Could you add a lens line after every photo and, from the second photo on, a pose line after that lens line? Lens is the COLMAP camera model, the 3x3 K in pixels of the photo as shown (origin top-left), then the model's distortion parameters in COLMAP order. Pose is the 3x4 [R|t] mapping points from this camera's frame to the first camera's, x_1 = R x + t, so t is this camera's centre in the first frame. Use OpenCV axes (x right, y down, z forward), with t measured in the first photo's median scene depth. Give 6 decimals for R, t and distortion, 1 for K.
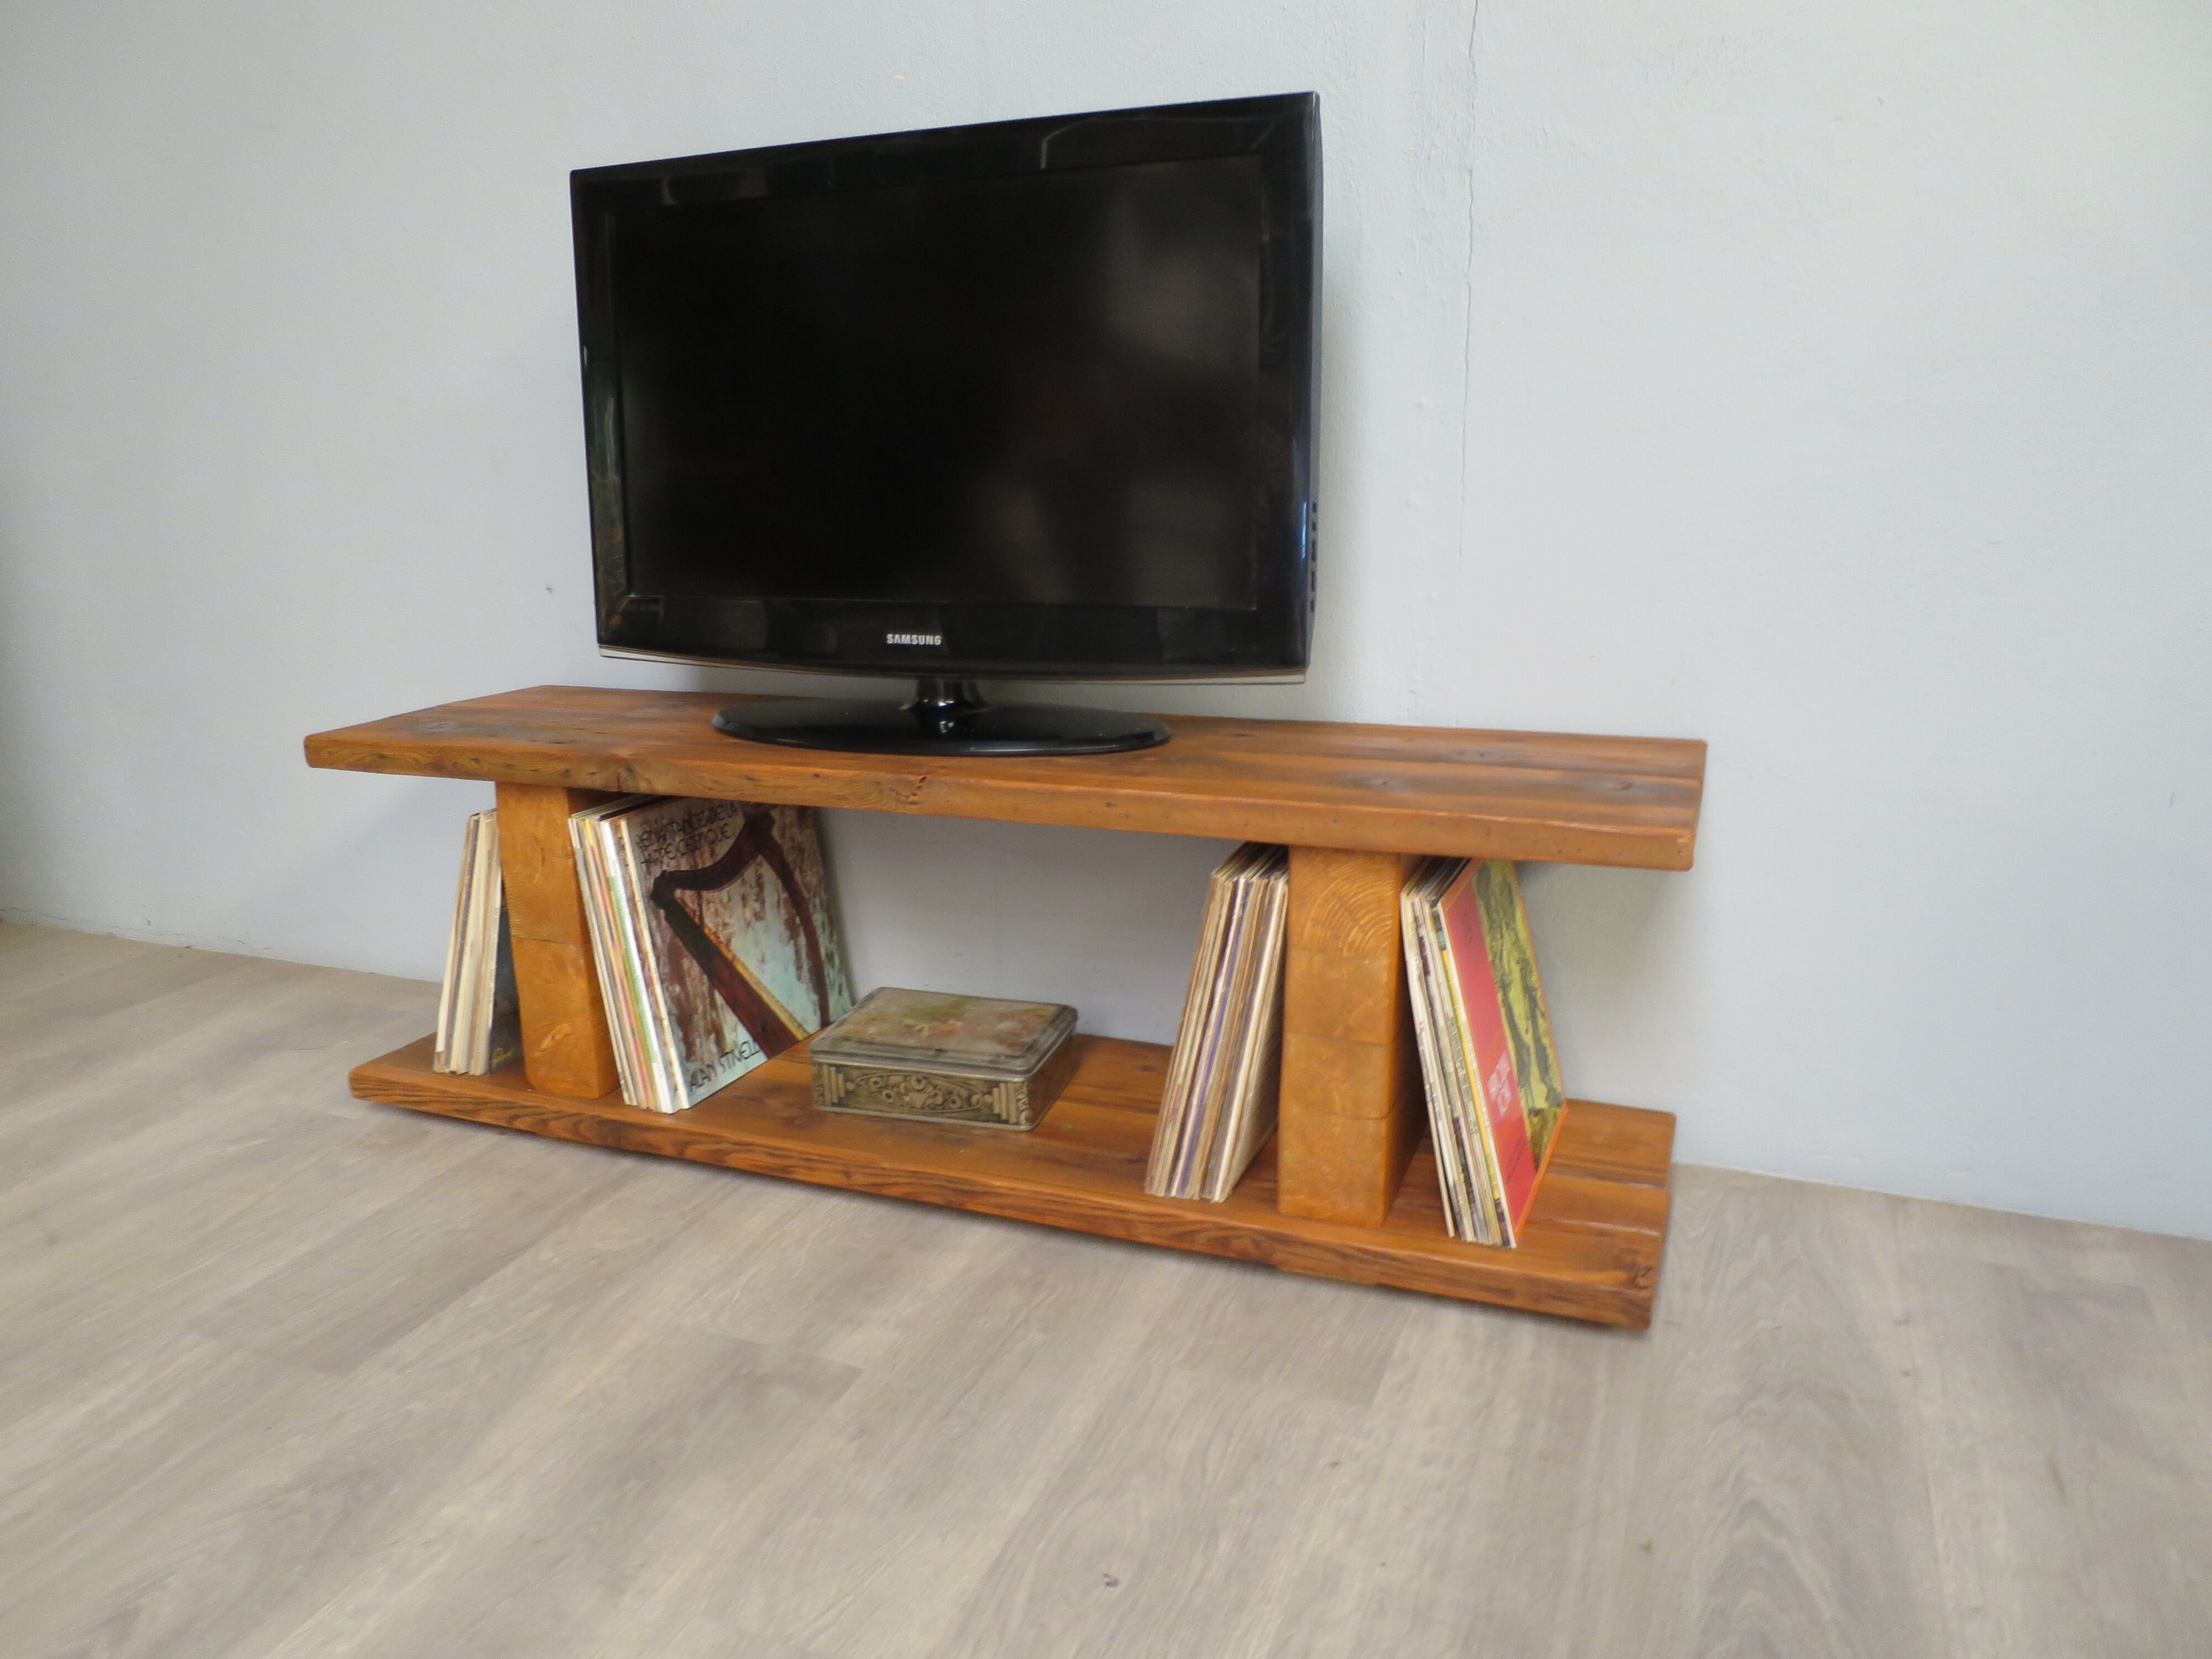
lens RADIAL K [[1592.3, 0, 1106.0], [0, 1592.3, 829.5], [0, 0, 1]] dist [-0.050257, 0.016478]
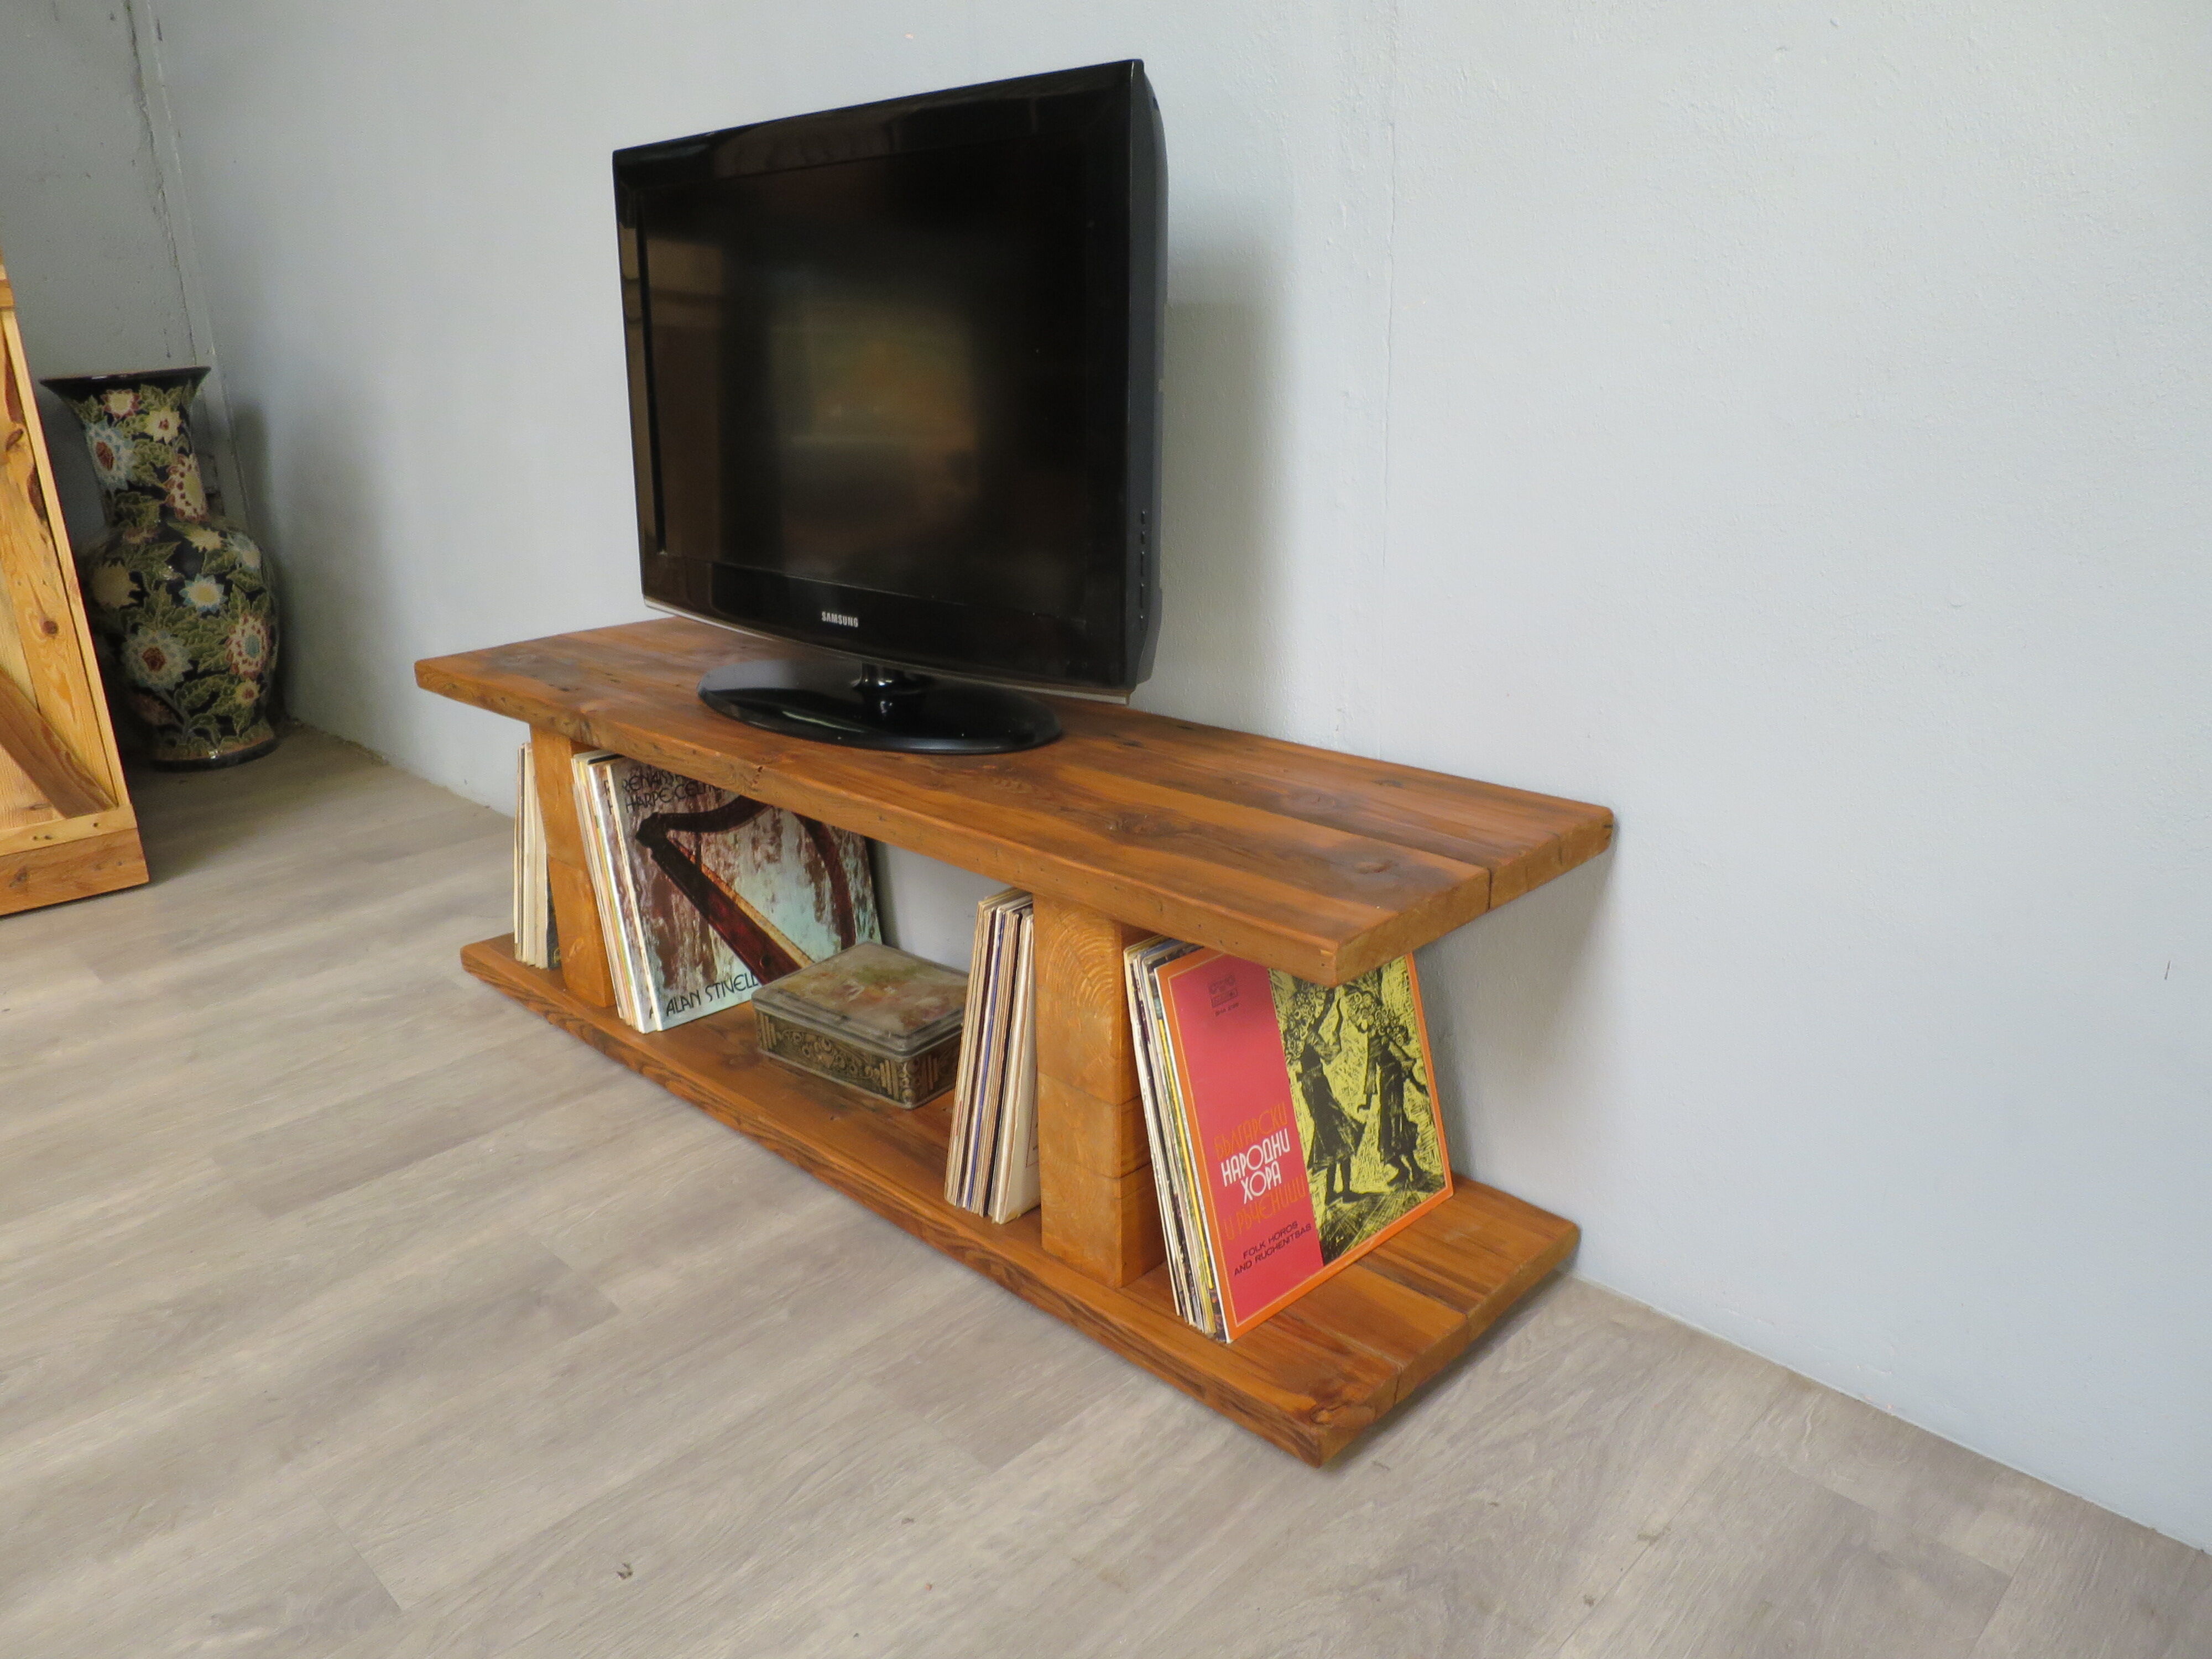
lens RADIAL K [[1592.3, 0, 1106.0], [0, 1592.3, 829.5], [0, 0, 1]] dist [-0.050257, 0.016478]
pose [[0.924815, 0.116379, -0.362178, 0.421733], [-0.085286, 0.991250, 0.100743, -0.103511], [0.370733, -0.062280, 0.926649, 0.113721]]
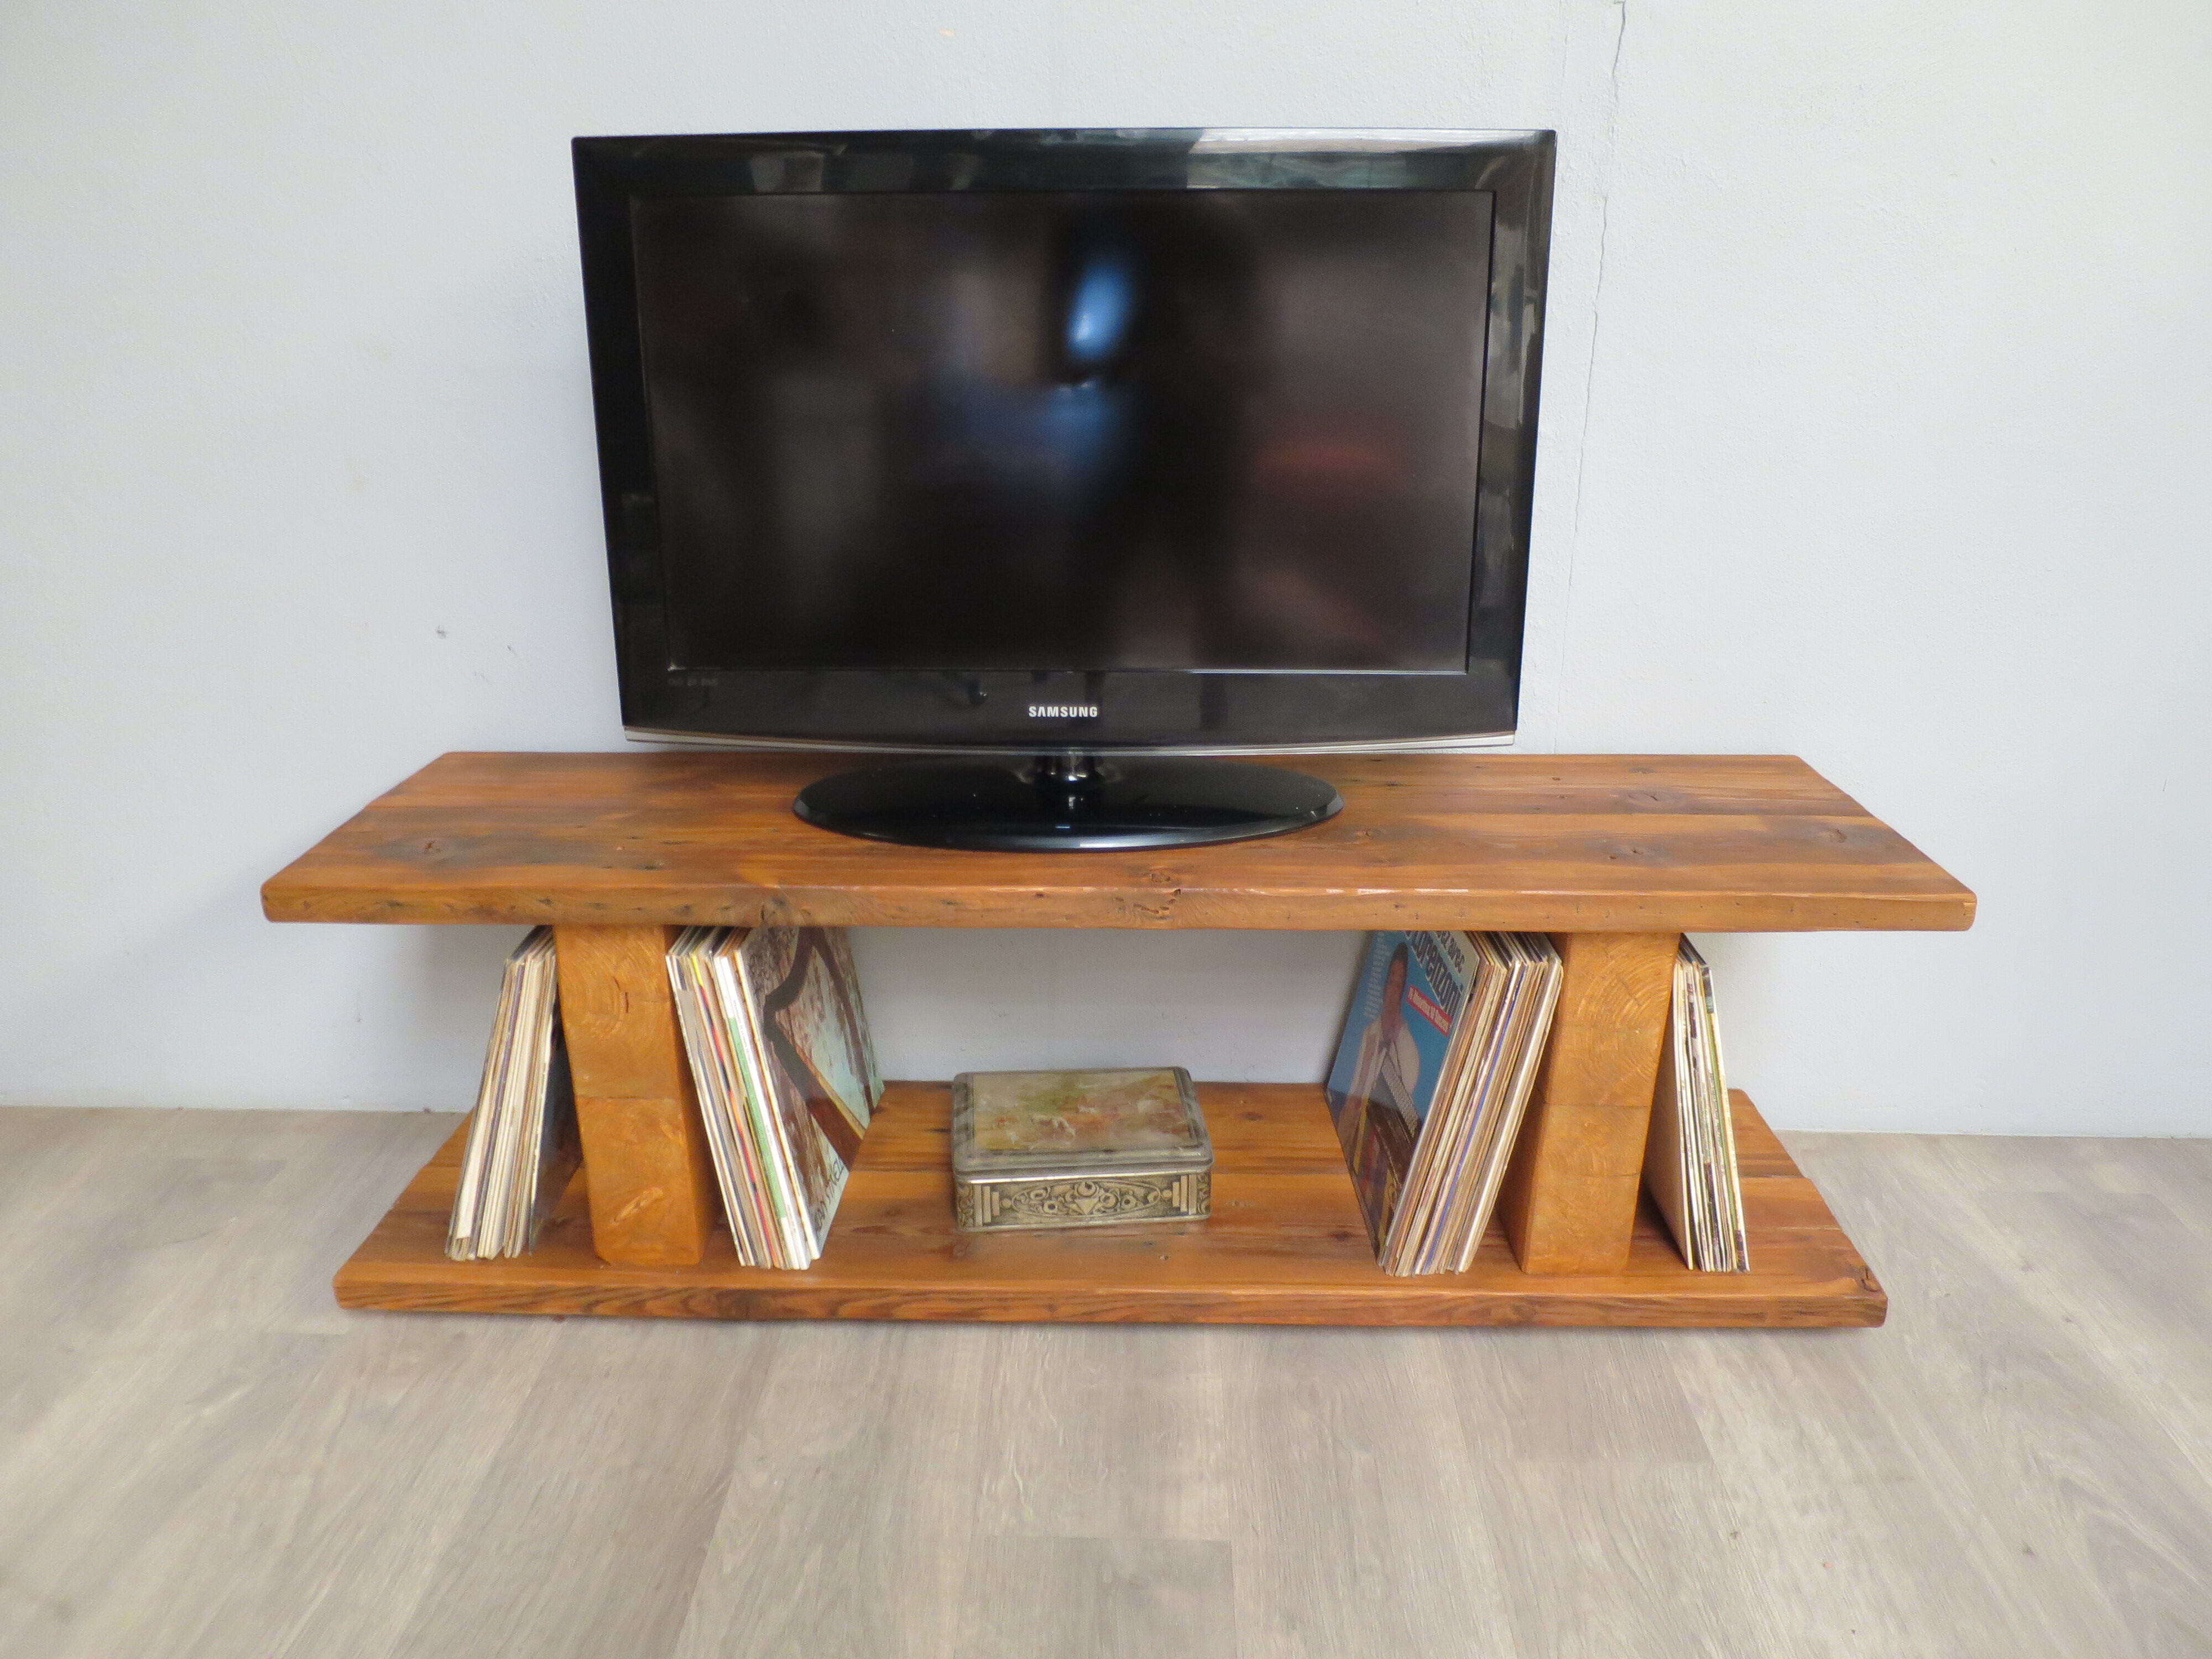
lens RADIAL K [[1592.3, 0, 1106.0], [0, 1592.3, 829.5], [0, 0, 1]] dist [-0.050257, 0.016478]
pose [[0.935884, -0.102933, 0.336935, -0.405975], [0.068366, 0.991248, 0.112929, -0.153610], [-0.345610, -0.082654, 0.934731, 0.156609]]
